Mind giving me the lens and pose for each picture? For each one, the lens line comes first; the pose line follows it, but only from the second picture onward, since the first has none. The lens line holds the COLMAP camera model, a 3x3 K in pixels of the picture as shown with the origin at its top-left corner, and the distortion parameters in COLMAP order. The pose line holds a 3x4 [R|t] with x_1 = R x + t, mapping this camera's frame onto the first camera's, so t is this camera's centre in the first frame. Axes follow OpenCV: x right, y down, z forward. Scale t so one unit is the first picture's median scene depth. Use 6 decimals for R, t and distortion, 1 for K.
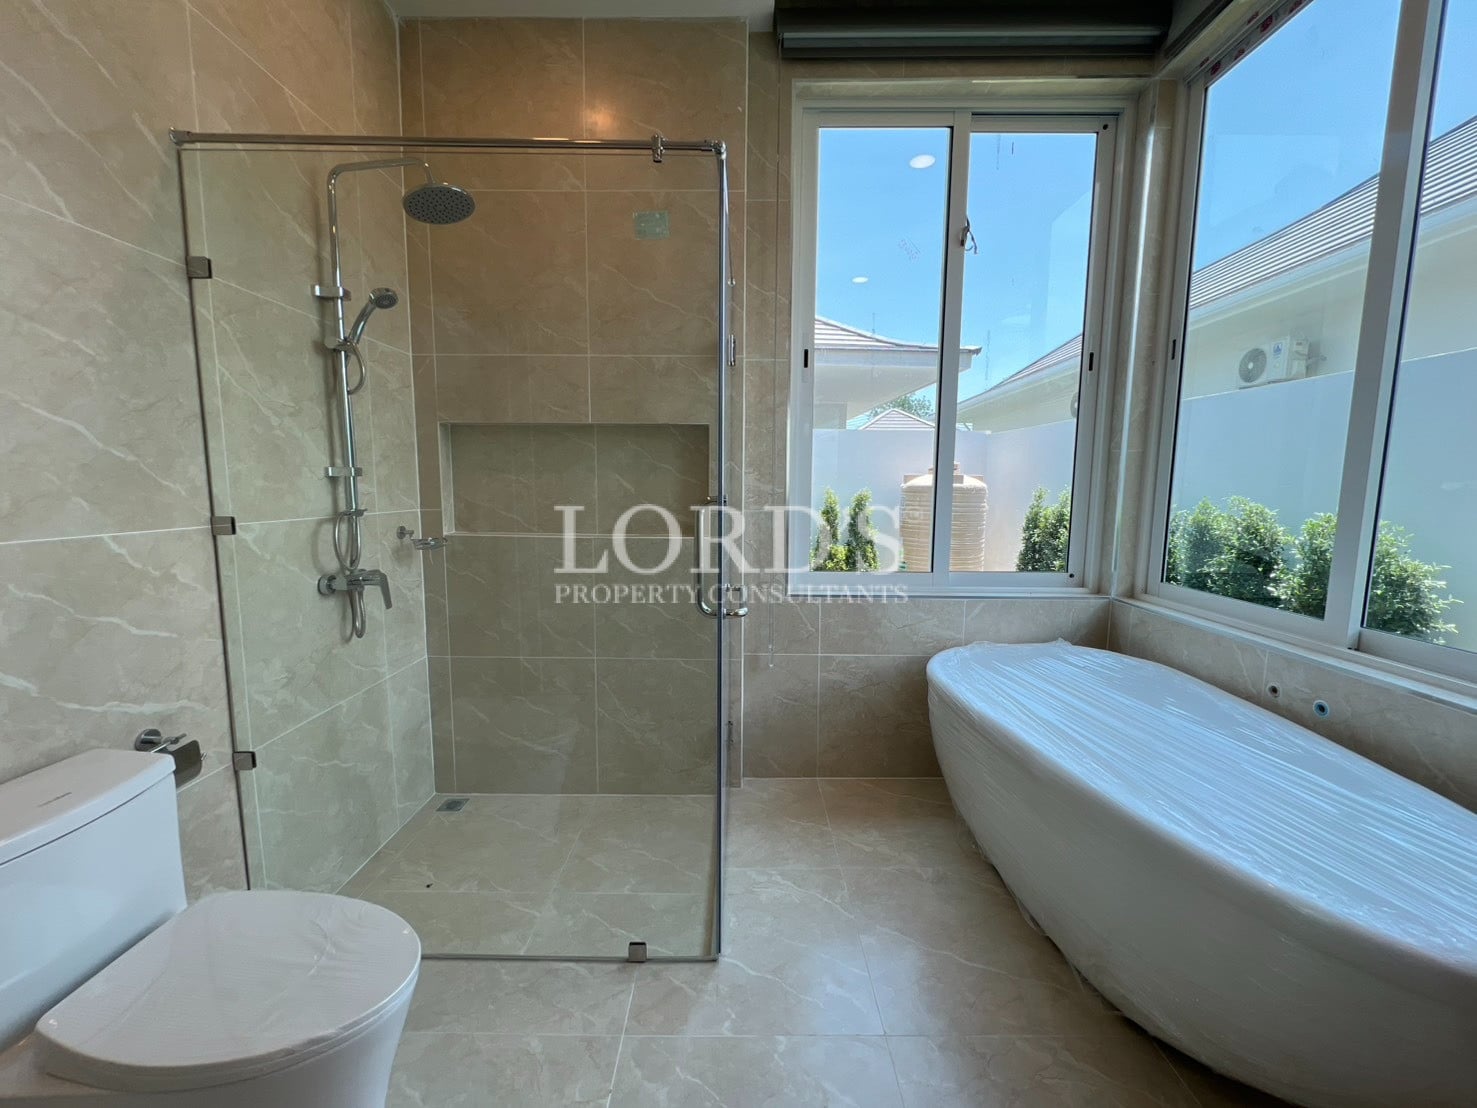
lens RADIAL K [[604.4, 0, 738.5], [0, 604.4, 554.0], [0, 0, 1]] dist [0.000308, 0.000590]
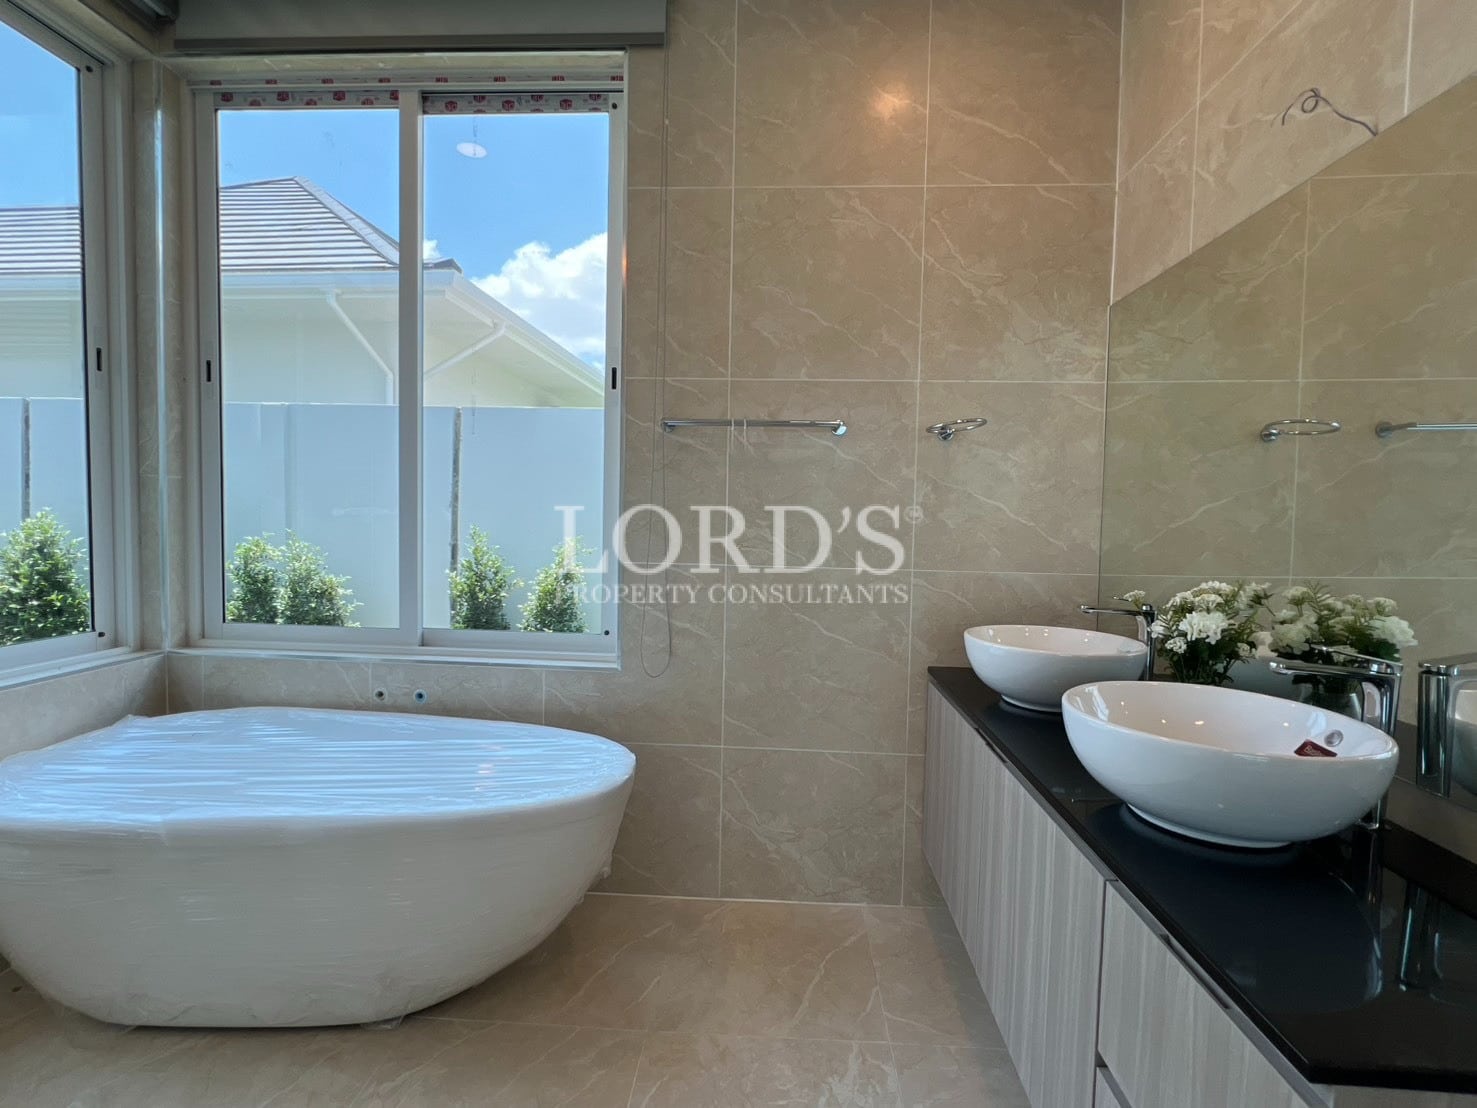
lens RADIAL K [[752.1, 0, 733.6], [0, 752.1, 554.0], [0, 0, 1]] dist [-0.000888, 0.000974]
pose [[0.026663, -0.061382, 0.997758, -0.400596], [0.091742, 0.994051, 0.058702, -0.051421], [-0.995426, 0.089971, 0.032136, 0.180302]]
